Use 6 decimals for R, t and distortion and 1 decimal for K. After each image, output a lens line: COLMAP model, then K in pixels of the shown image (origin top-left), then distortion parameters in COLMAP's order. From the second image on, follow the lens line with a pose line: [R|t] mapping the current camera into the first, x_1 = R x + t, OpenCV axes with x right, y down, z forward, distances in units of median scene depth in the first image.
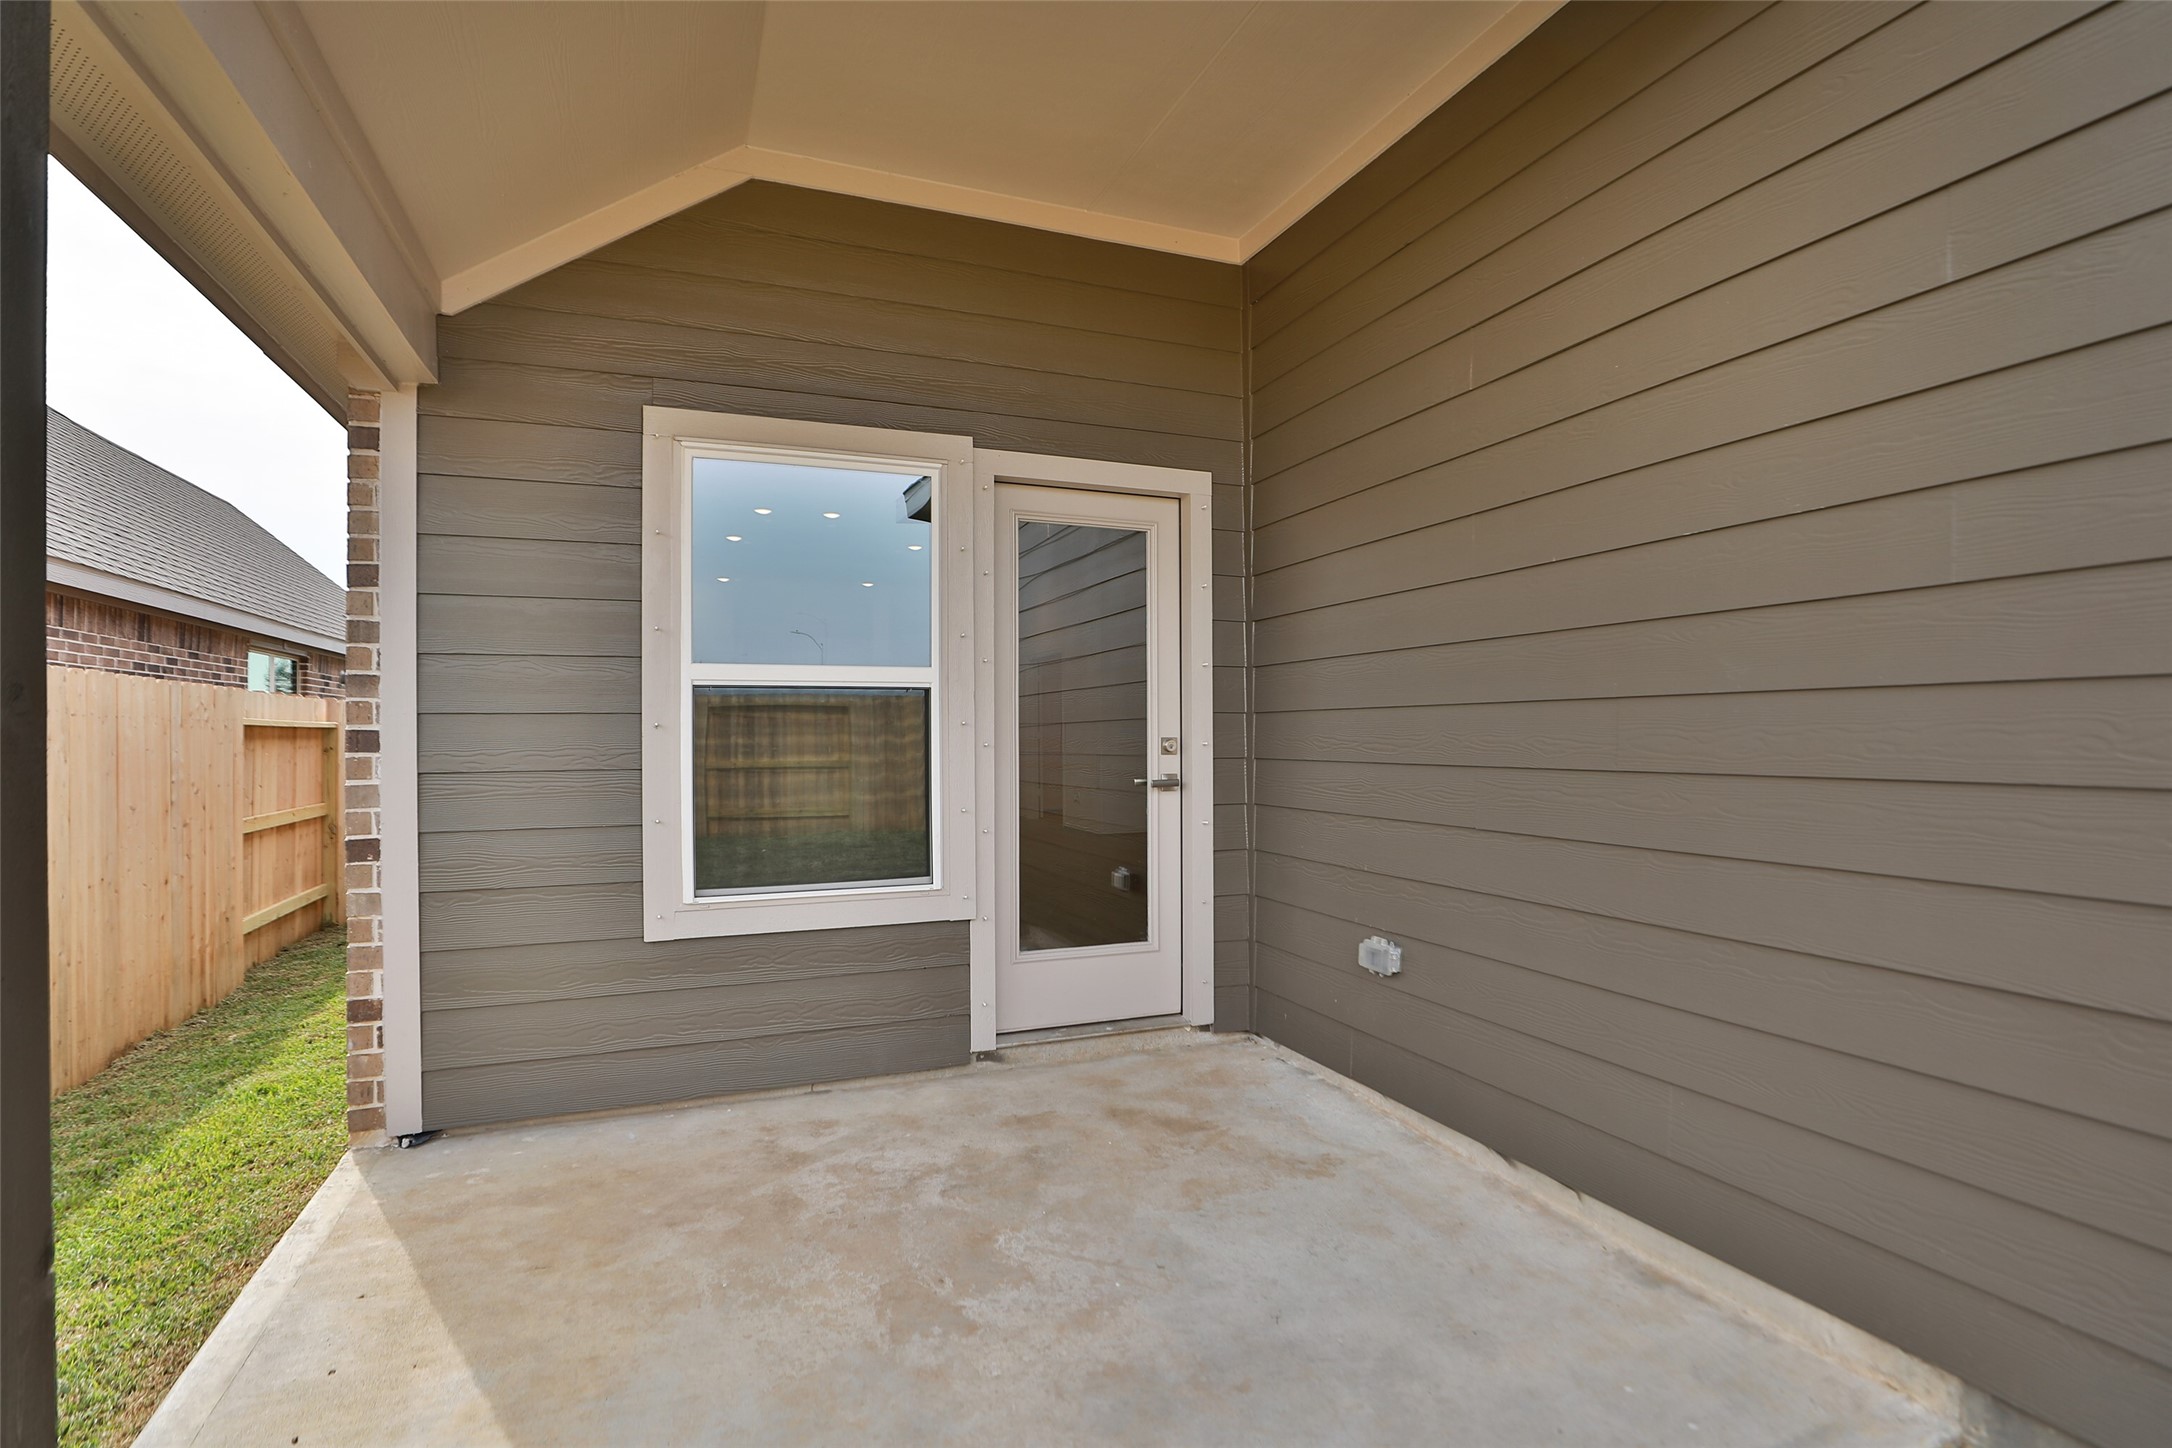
lens RADIAL K [[973.4, 0, 1081.0], [0, 973.4, 732.8], [0, 0, 1]] dist [-0.013070, 0.000947]
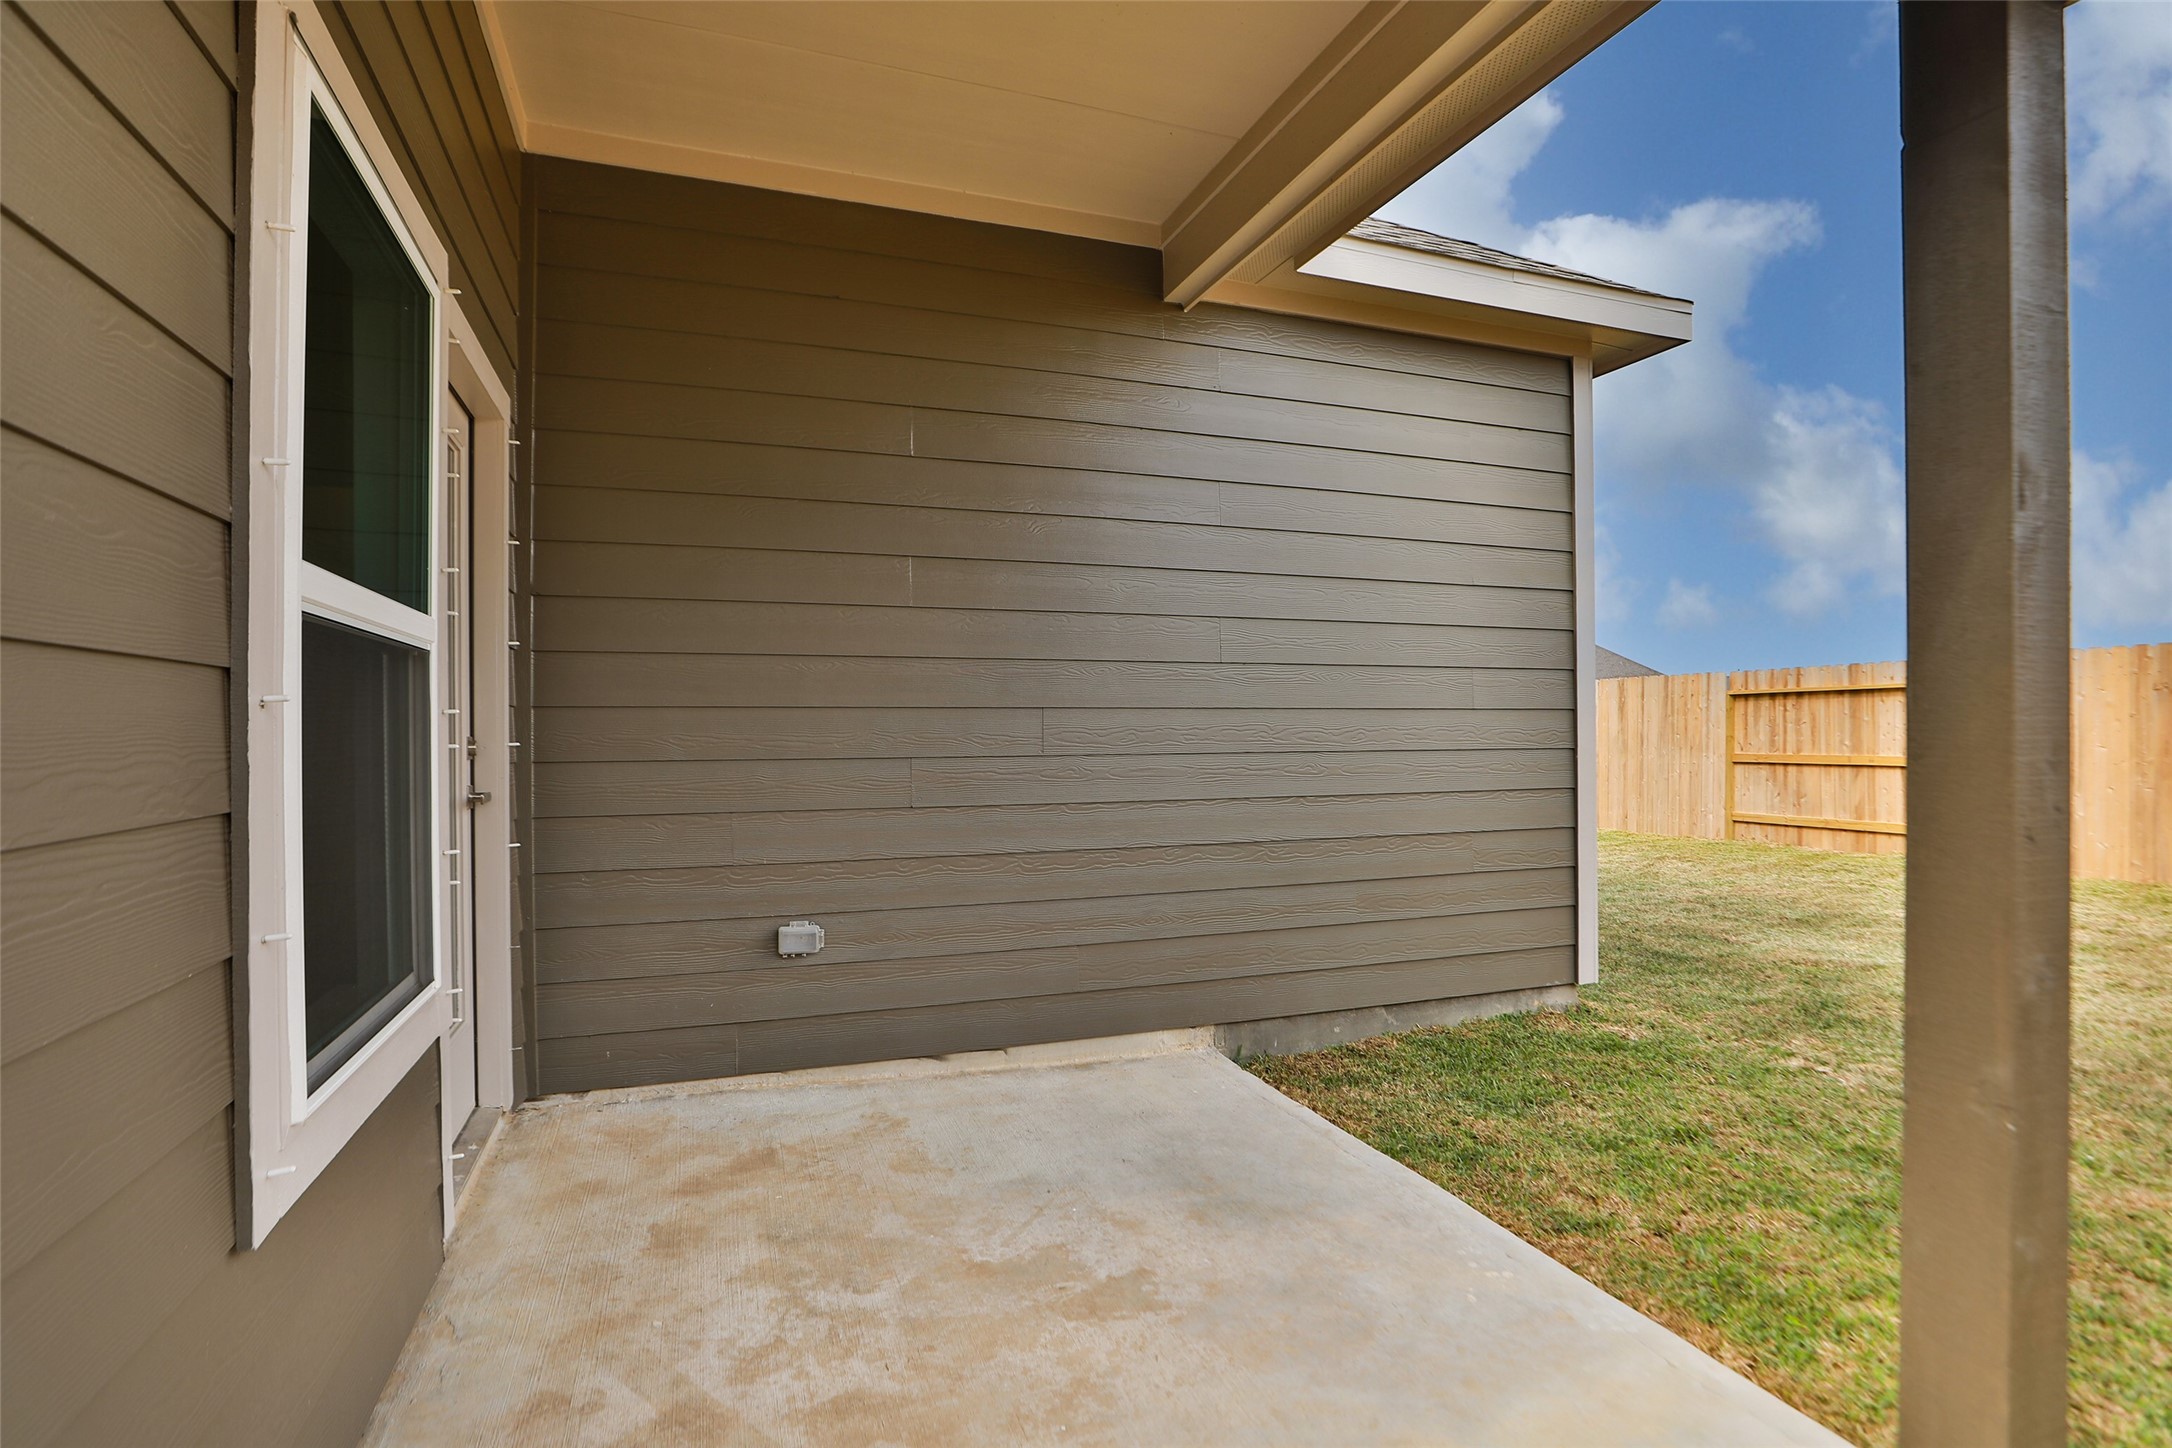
lens RADIAL K [[973.4, 0, 1081.0], [0, 973.4, 732.8], [0, 0, 1]] dist [-0.013070, 0.000947]
pose [[0.096940, 0.017374, 0.995139, -0.886936], [-0.006976, 0.999835, -0.016777, 0.021508], [-0.995266, -0.005316, 0.097045, 0.707546]]
